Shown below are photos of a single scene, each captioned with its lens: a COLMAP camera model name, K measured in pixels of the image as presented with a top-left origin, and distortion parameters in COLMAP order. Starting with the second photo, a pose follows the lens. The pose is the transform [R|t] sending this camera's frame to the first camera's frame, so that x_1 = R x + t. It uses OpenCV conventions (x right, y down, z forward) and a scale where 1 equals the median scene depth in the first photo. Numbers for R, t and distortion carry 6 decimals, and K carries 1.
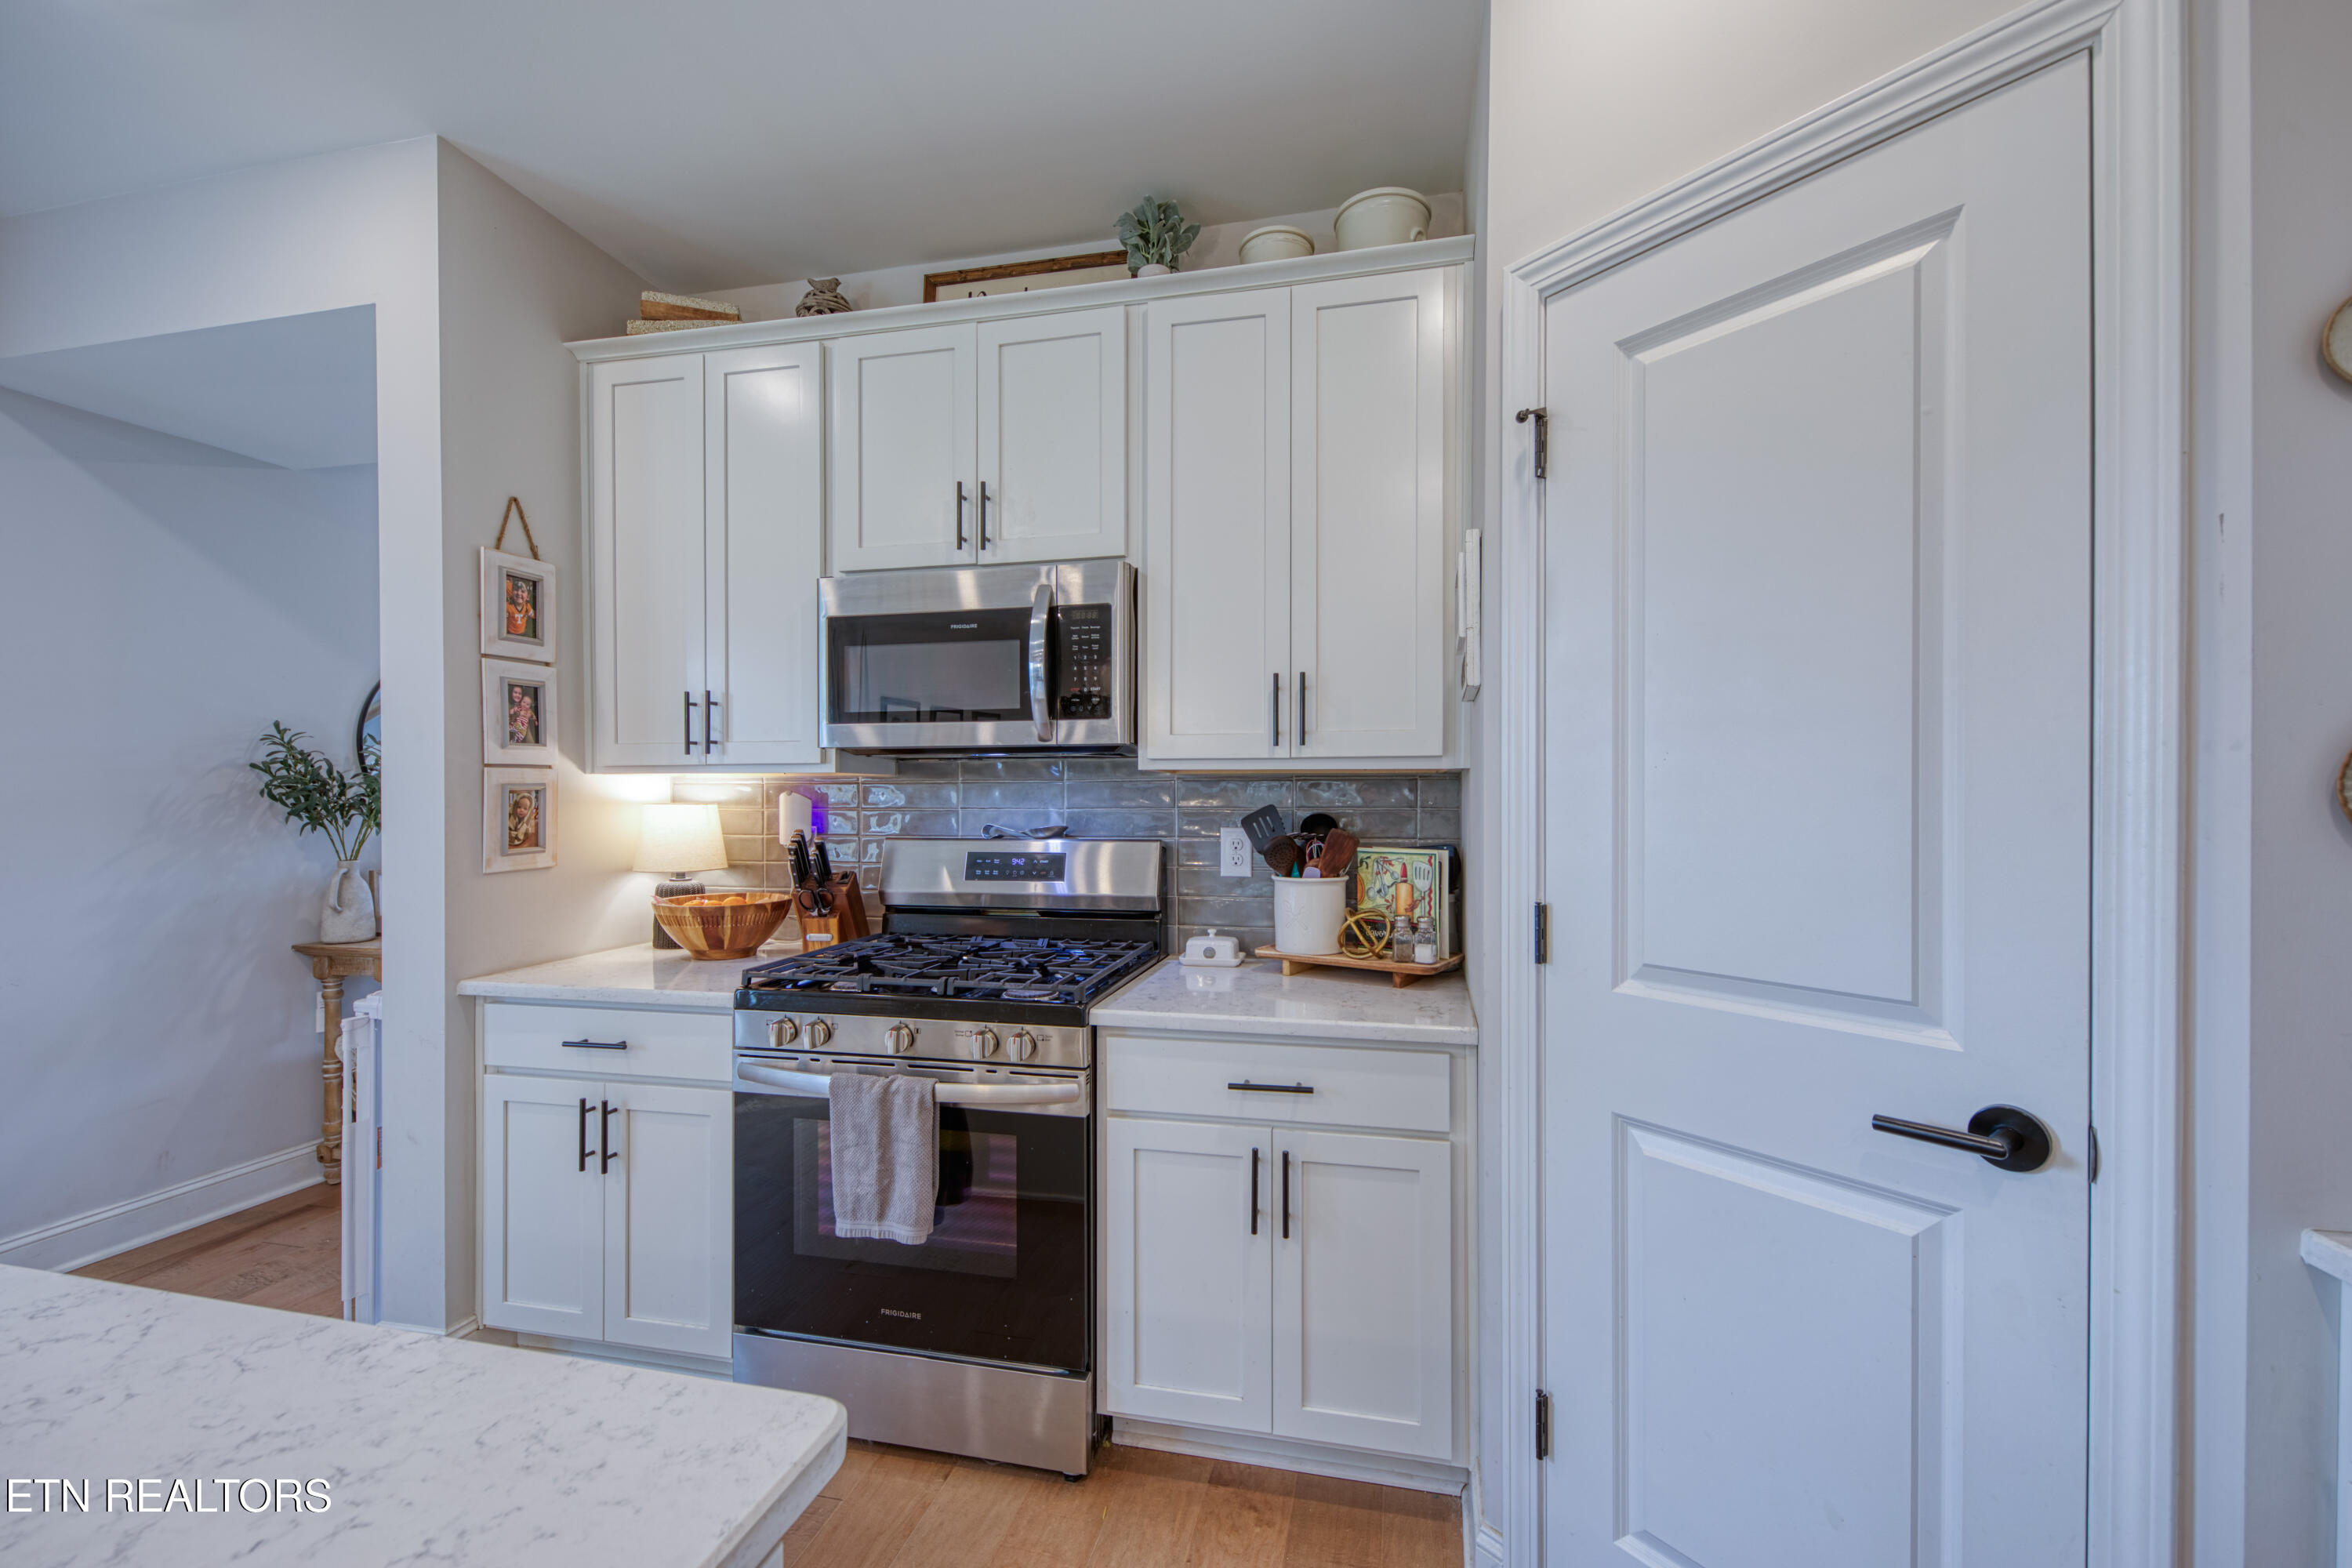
lens RADIAL K [[959.5, 0, 1170.3], [0, 959.5, 804.6], [0, 0, 1]] dist [0.009578, -0.006247]
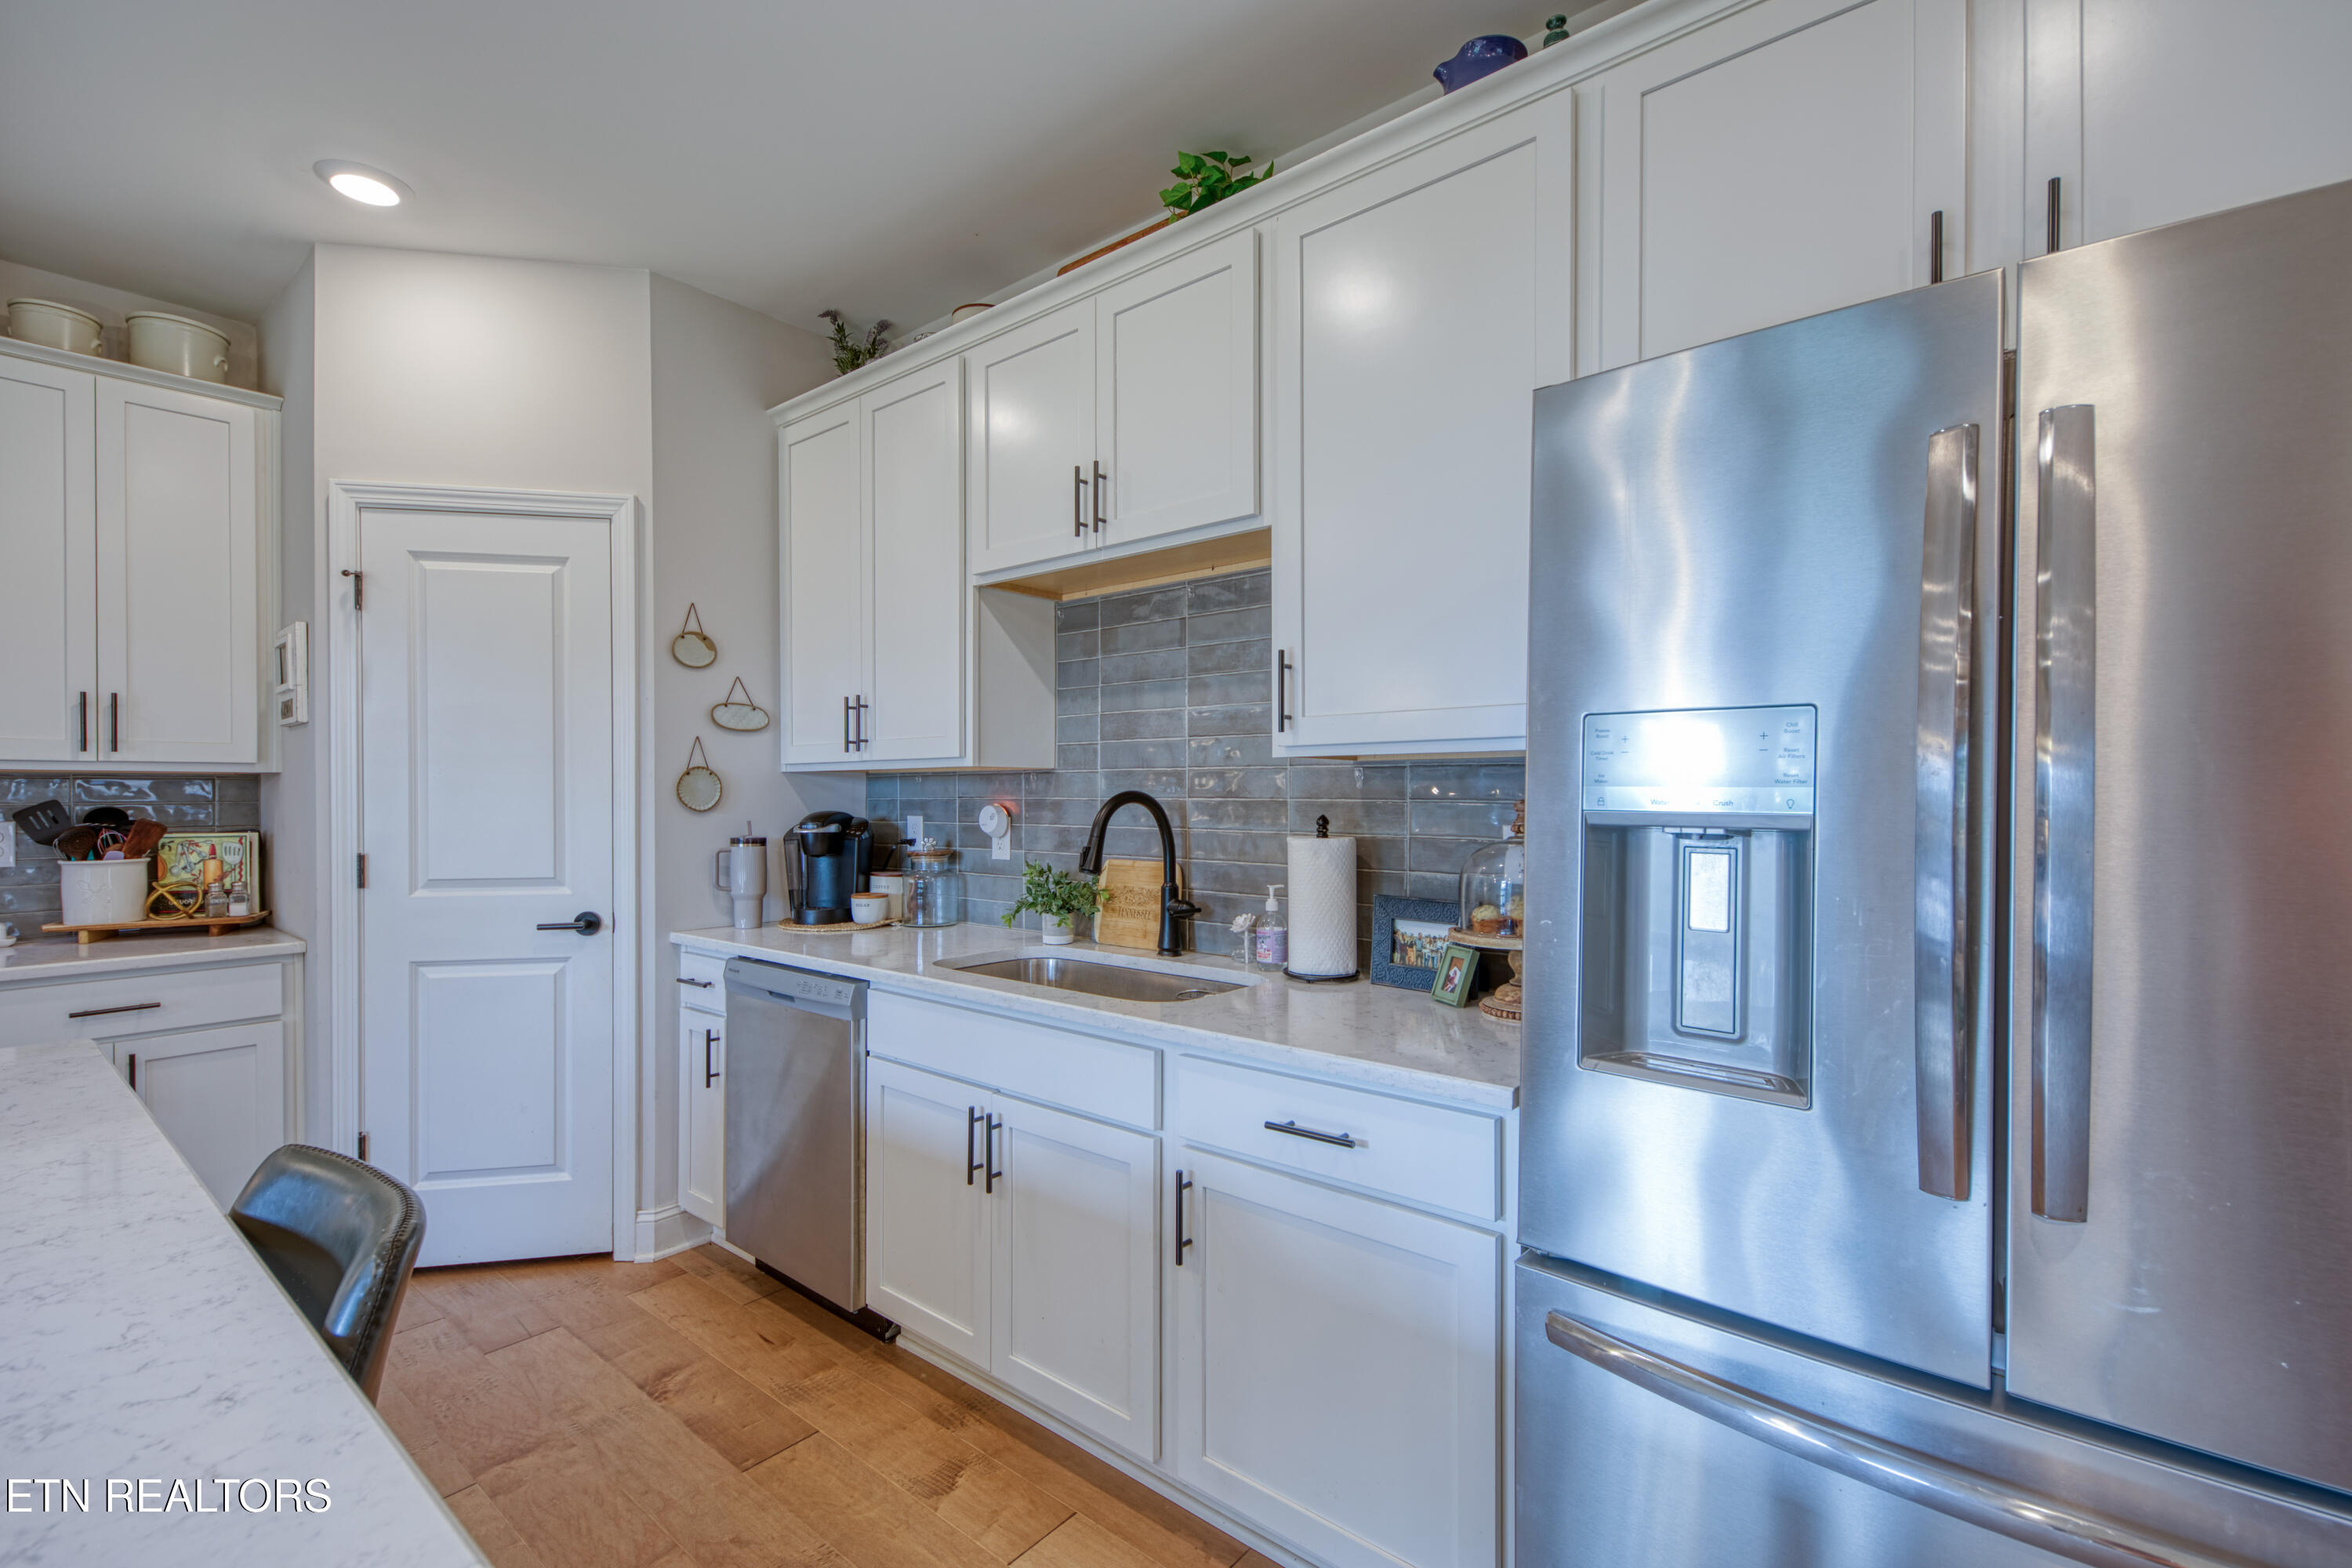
lens RADIAL K [[1032.5, 0, 1178.1], [0, 1032.5, 796.9], [0, 0, 1]] dist [0.023502, -0.005690]
pose [[0.450128, -0.003325, 0.892958, -0.438379], [0.007158, 0.999974, 0.000115, 0.006789], [-0.892935, 0.006340, 0.450140, -0.807069]]
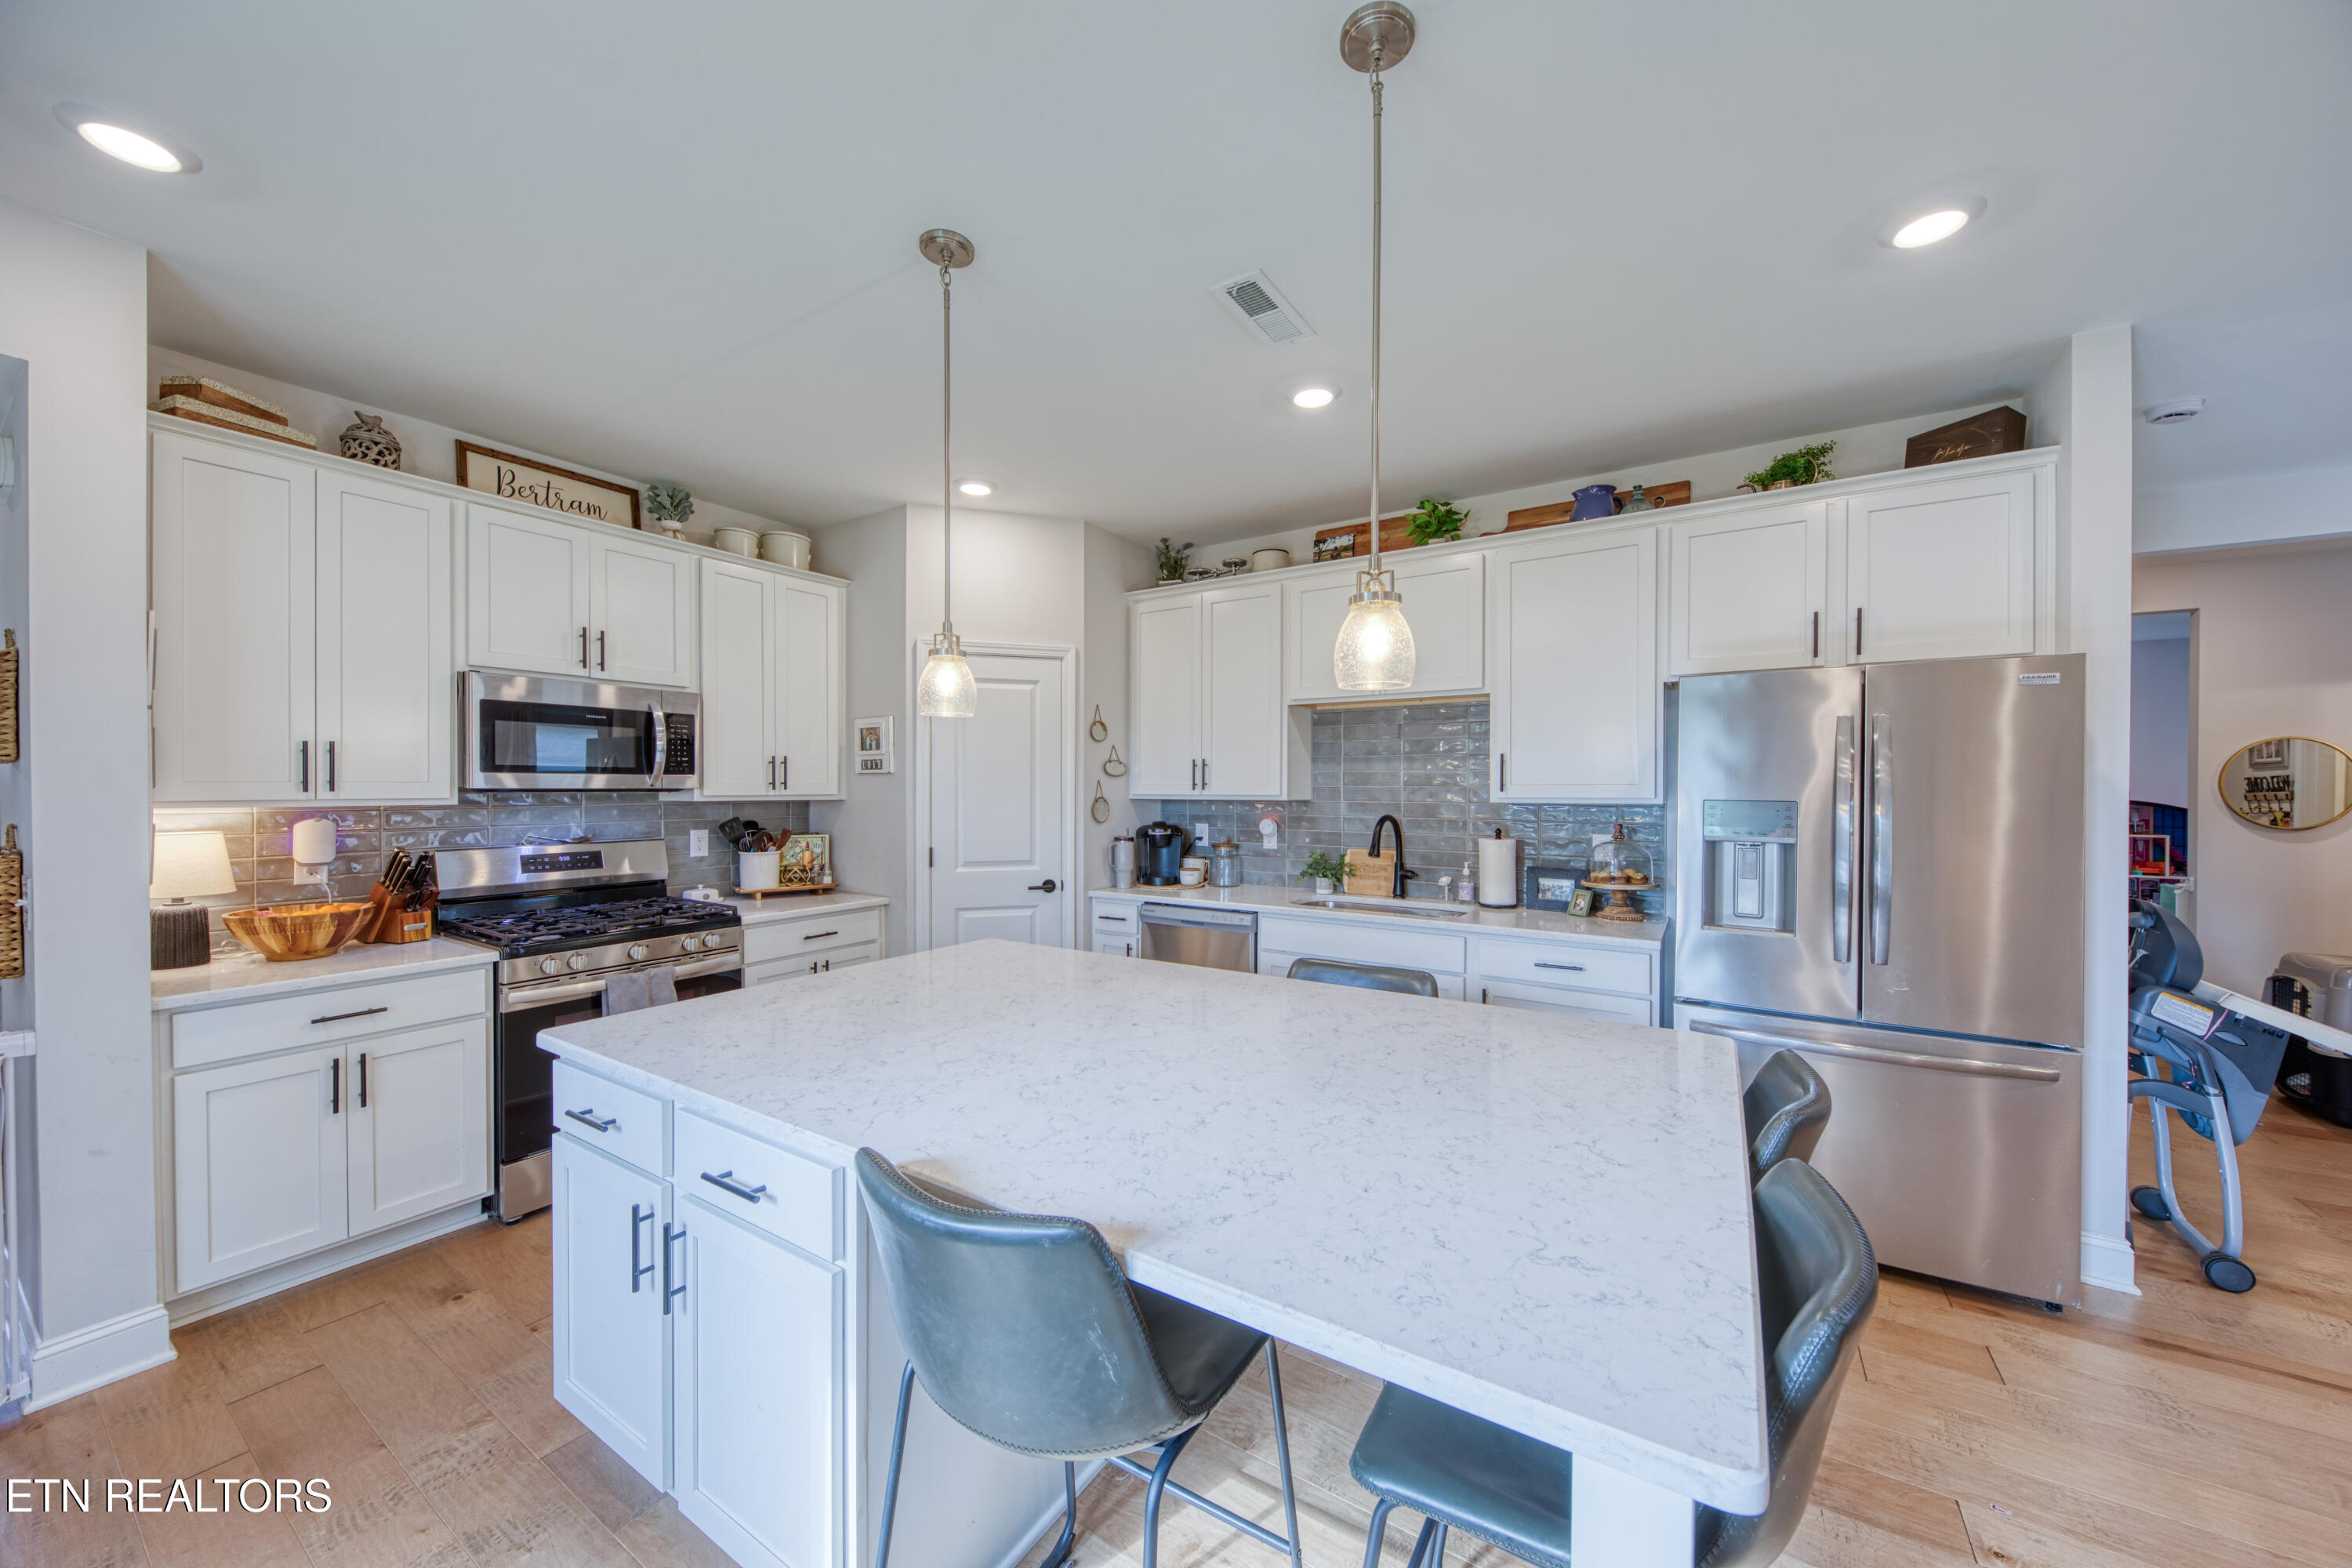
lens RADIAL K [[798.0, 0, 1180.2], [0, 798.0, 798.1], [0, 0, 1]] dist [-0.000681, -0.002087]
pose [[0.344618, -0.009936, 0.938690, -1.196514], [0.004911, 0.999949, 0.008782, -0.051554], [-0.938730, 0.001584, 0.344649, -0.438390]]
